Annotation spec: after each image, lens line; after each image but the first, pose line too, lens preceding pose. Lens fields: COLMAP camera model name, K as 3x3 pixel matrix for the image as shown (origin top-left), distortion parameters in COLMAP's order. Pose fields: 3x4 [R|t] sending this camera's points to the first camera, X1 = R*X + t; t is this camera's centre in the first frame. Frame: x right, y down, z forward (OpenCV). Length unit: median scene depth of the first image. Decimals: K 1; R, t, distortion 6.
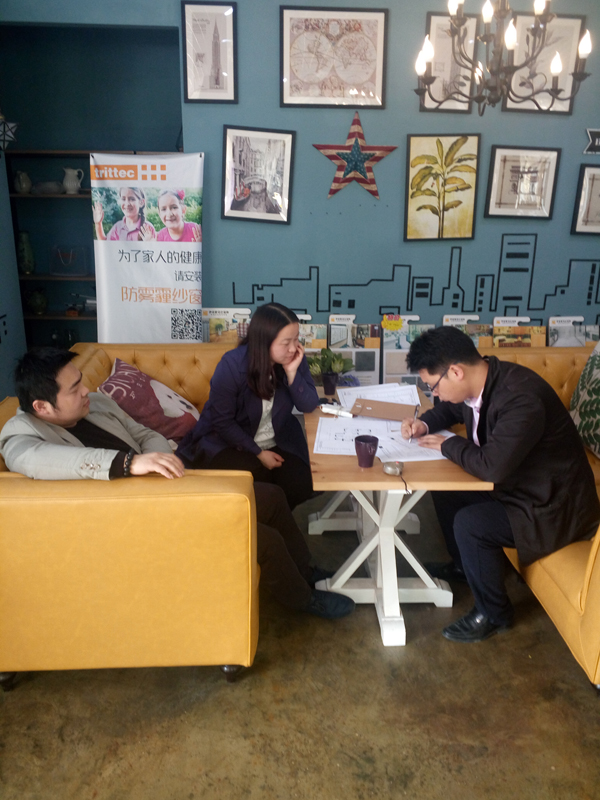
lens RADIAL K [[657.0, 0, 304.9], [0, 657.0, 403.0], [0, 0, 1]] dist [0.169700, -0.386010]
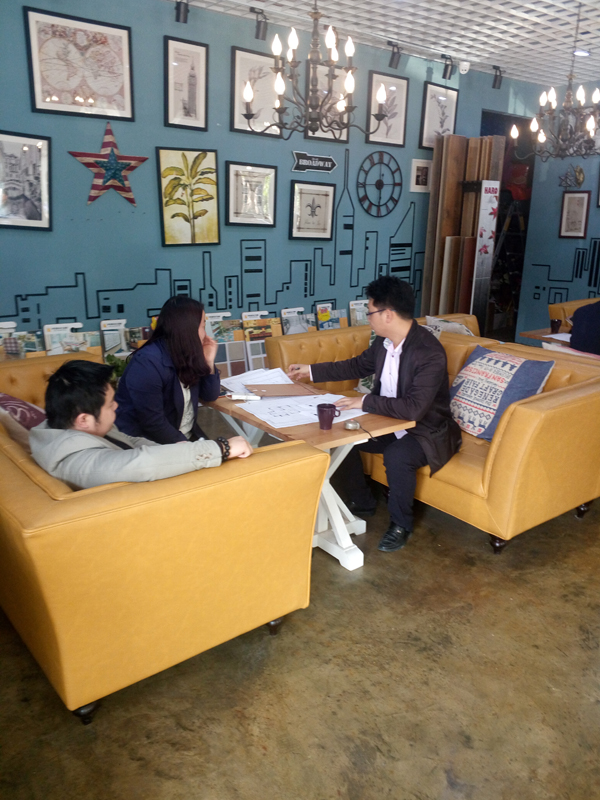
lens RADIAL K [[657.0, 0, 304.9], [0, 657.0, 403.0], [0, 0, 1]] dist [0.169700, -0.386010]
pose [[0.812118, -0.154974, 0.562536, -0.309110], [0.161175, 0.986155, 0.038993, -0.002279], [-0.560791, 0.059000, 0.825853, 0.010634]]
